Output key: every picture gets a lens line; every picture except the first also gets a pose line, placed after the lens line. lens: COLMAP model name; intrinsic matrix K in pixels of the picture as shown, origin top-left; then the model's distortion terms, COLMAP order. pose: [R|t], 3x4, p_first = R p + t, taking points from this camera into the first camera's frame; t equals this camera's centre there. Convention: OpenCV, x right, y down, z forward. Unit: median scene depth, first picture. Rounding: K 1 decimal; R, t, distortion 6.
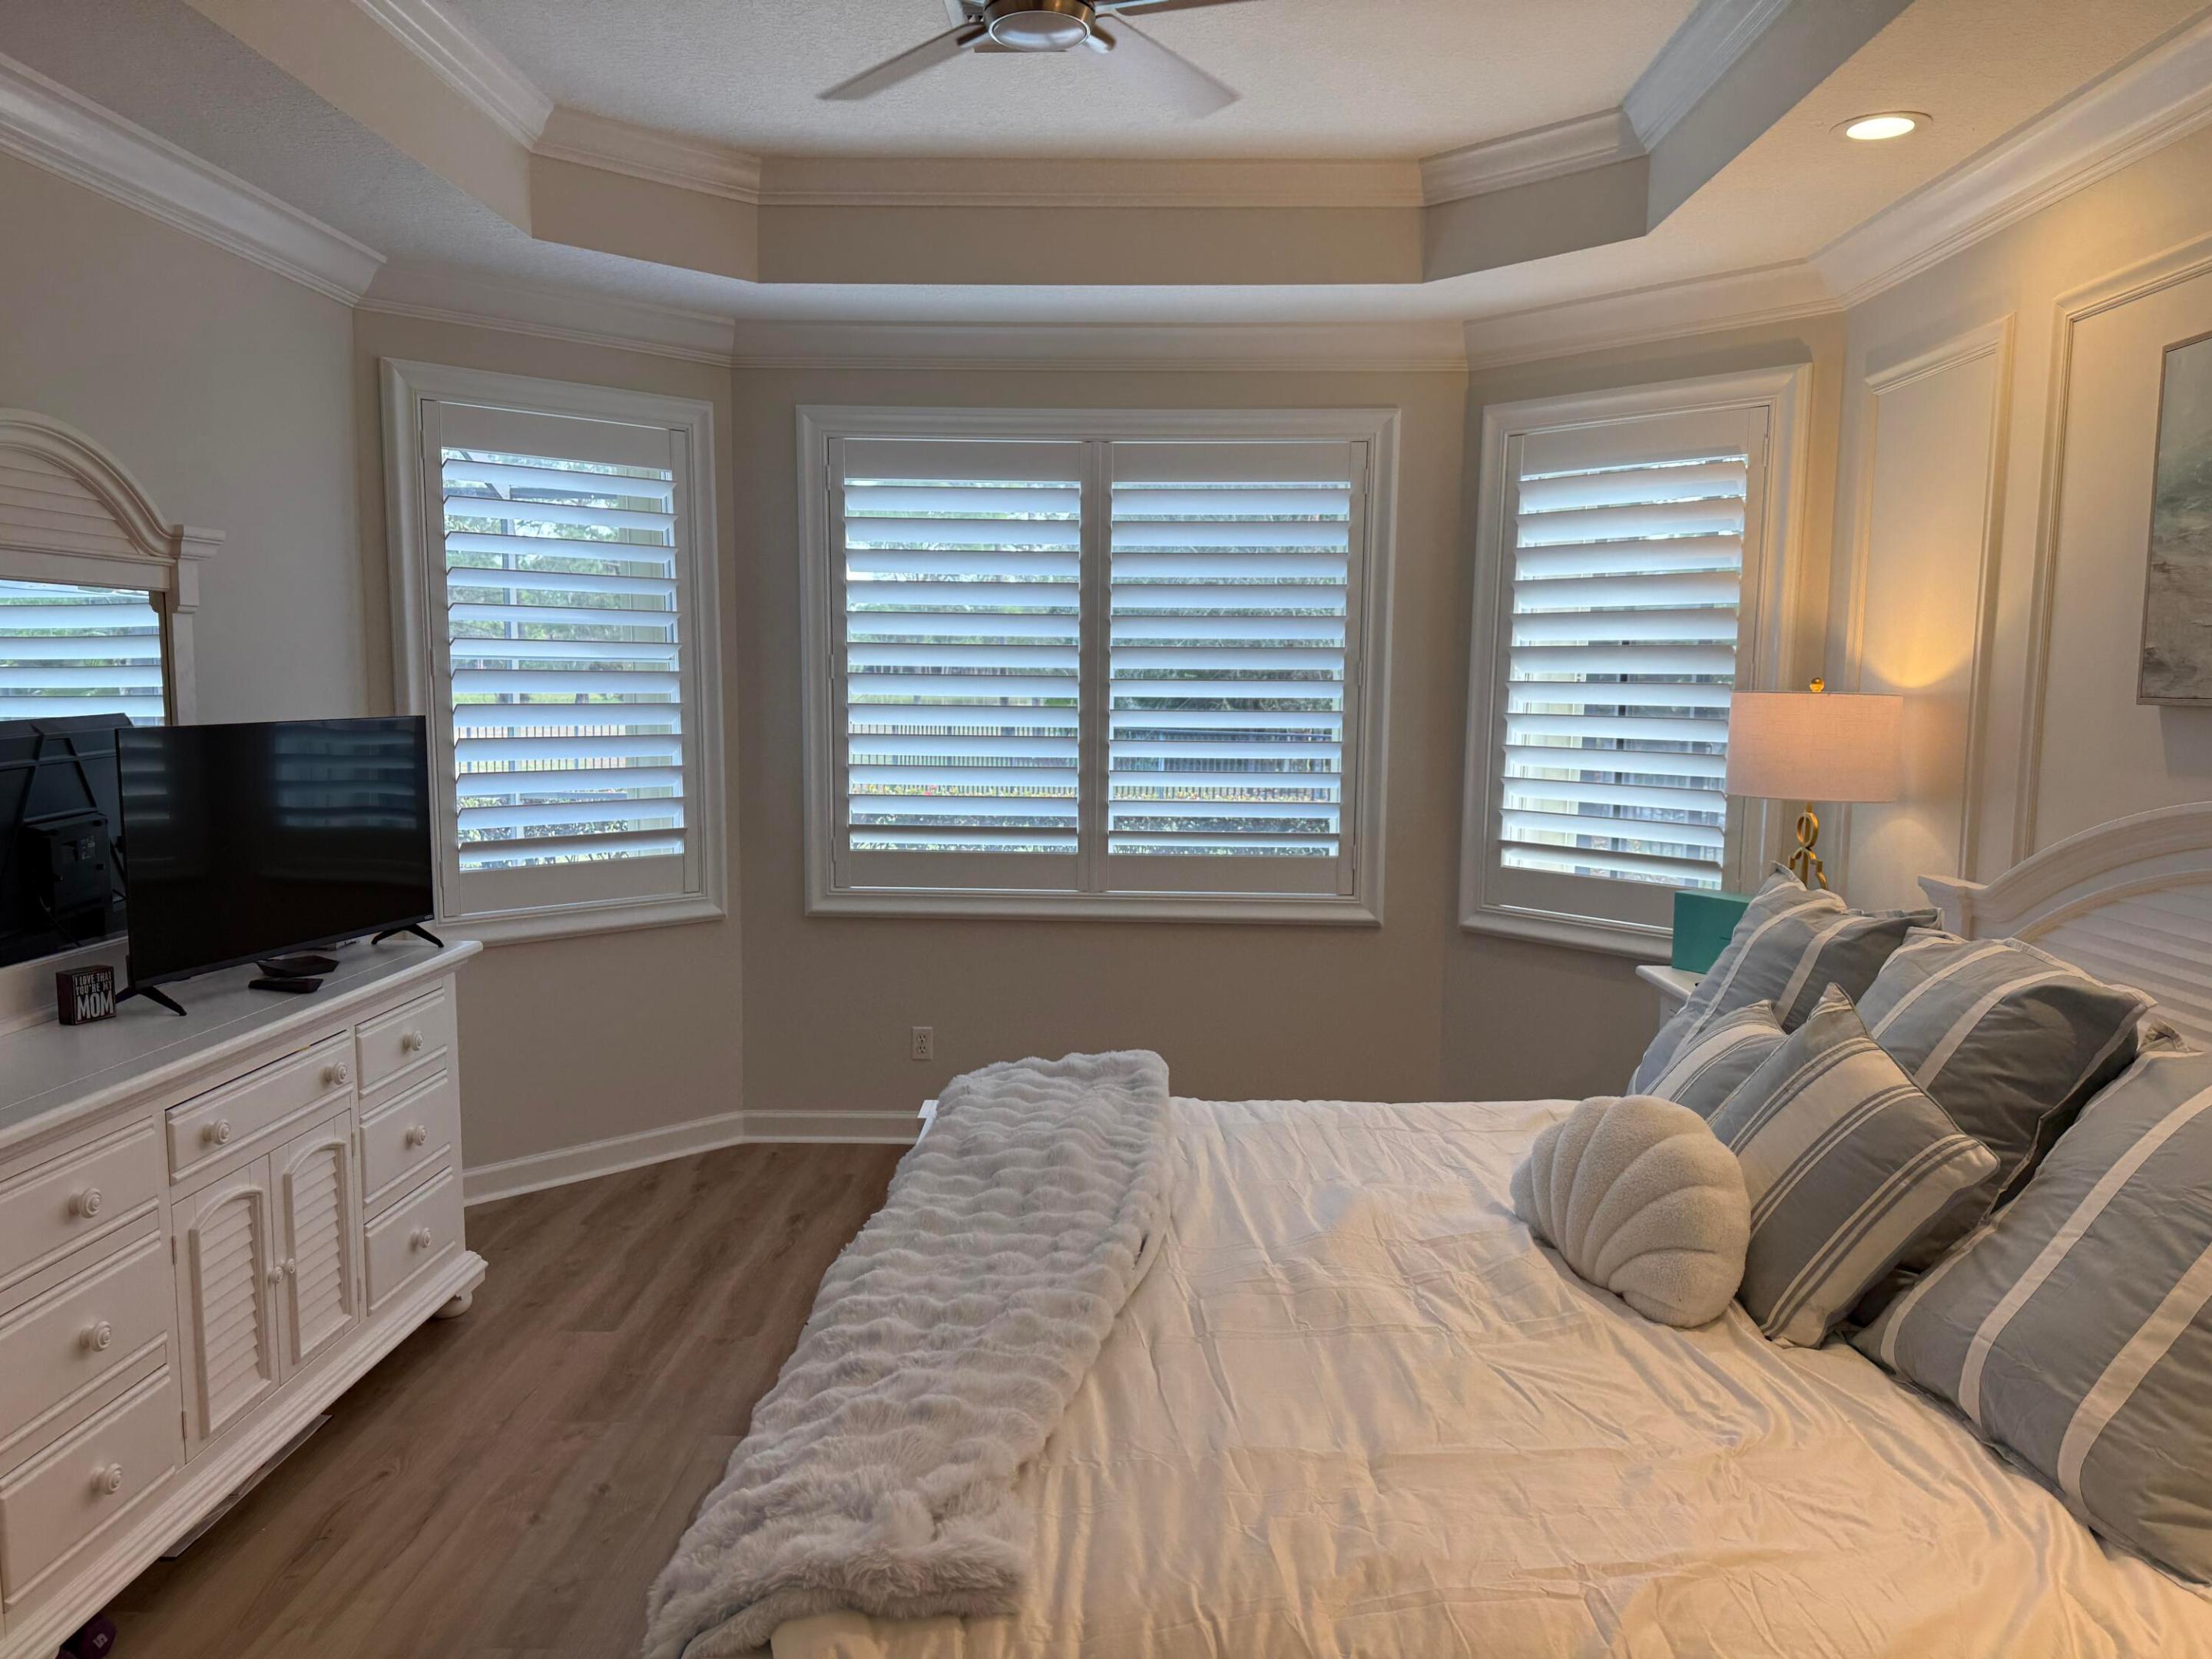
lens RADIAL K [[1568.8, 0, 1106.0], [0, 1568.8, 829.5], [0, 0, 1]] dist [0.070782, -0.108899]
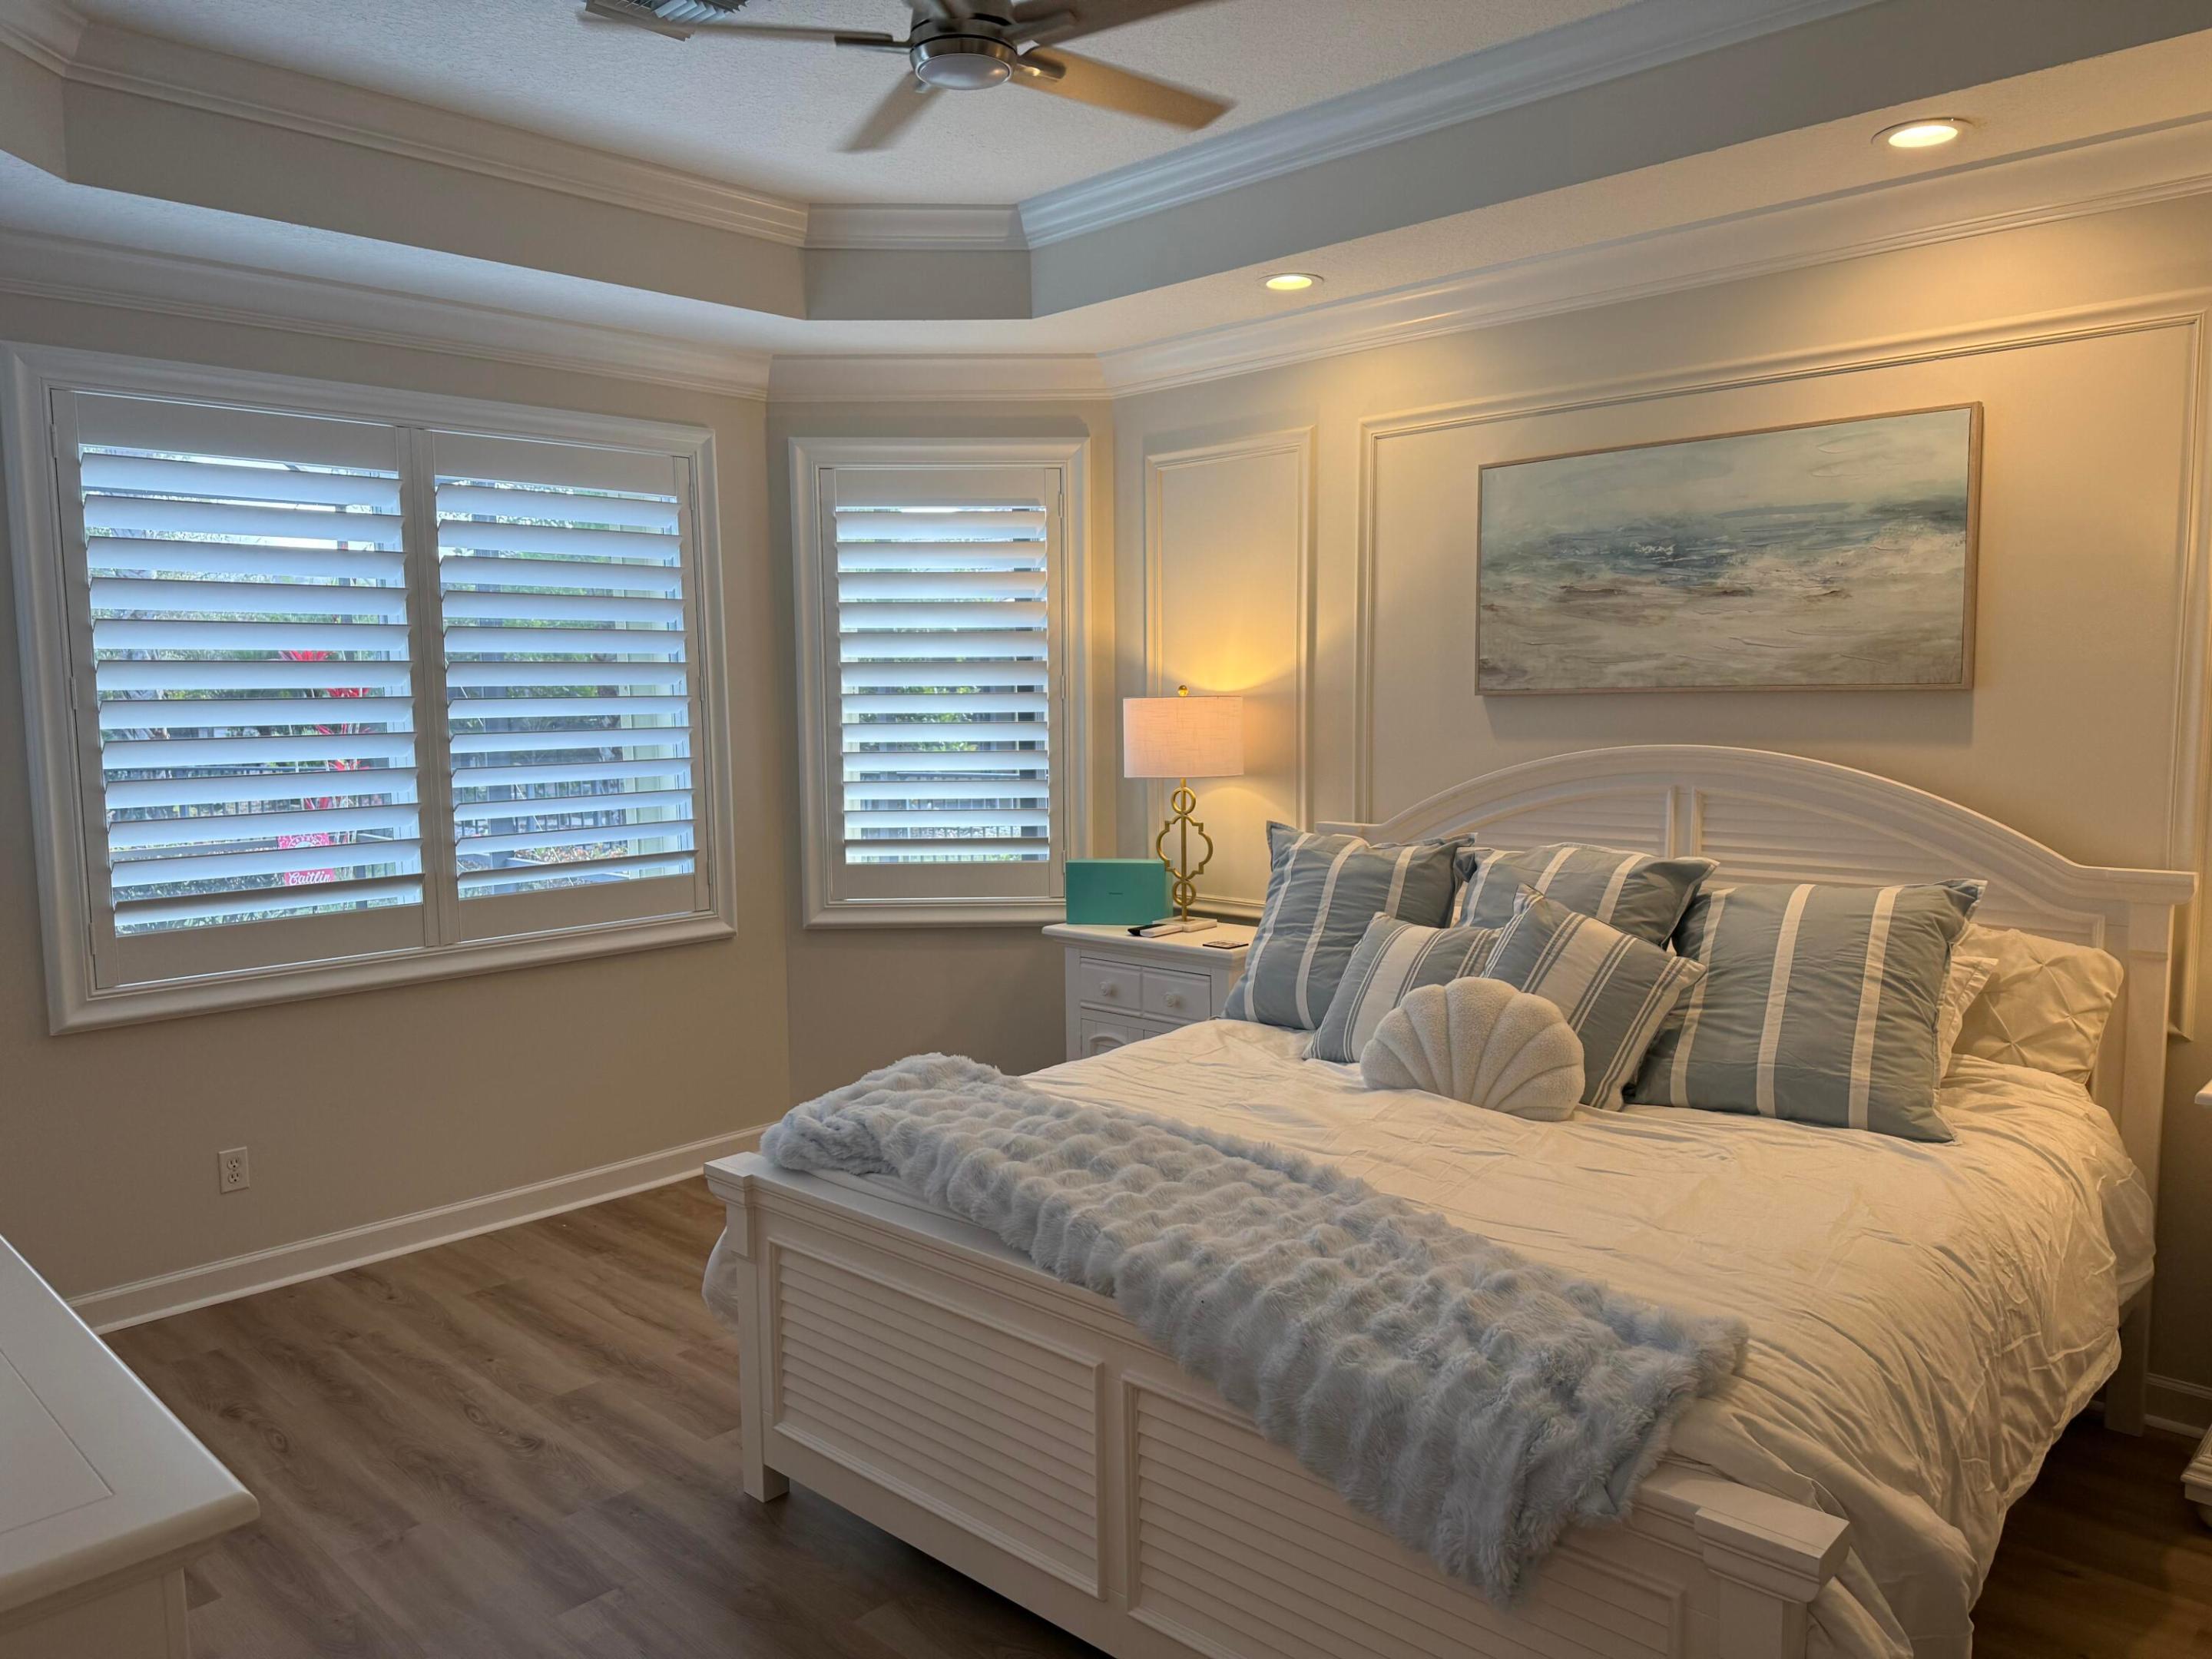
lens RADIAL K [[1568.8, 0, 1106.0], [0, 1568.8, 829.5], [0, 0, 1]] dist [0.070782, -0.108899]
pose [[0.657936, -0.085335, 0.748224, -0.536880], [0.093317, 0.995140, 0.031439, -0.021715], [-0.747270, 0.049137, 0.662701, 0.180635]]
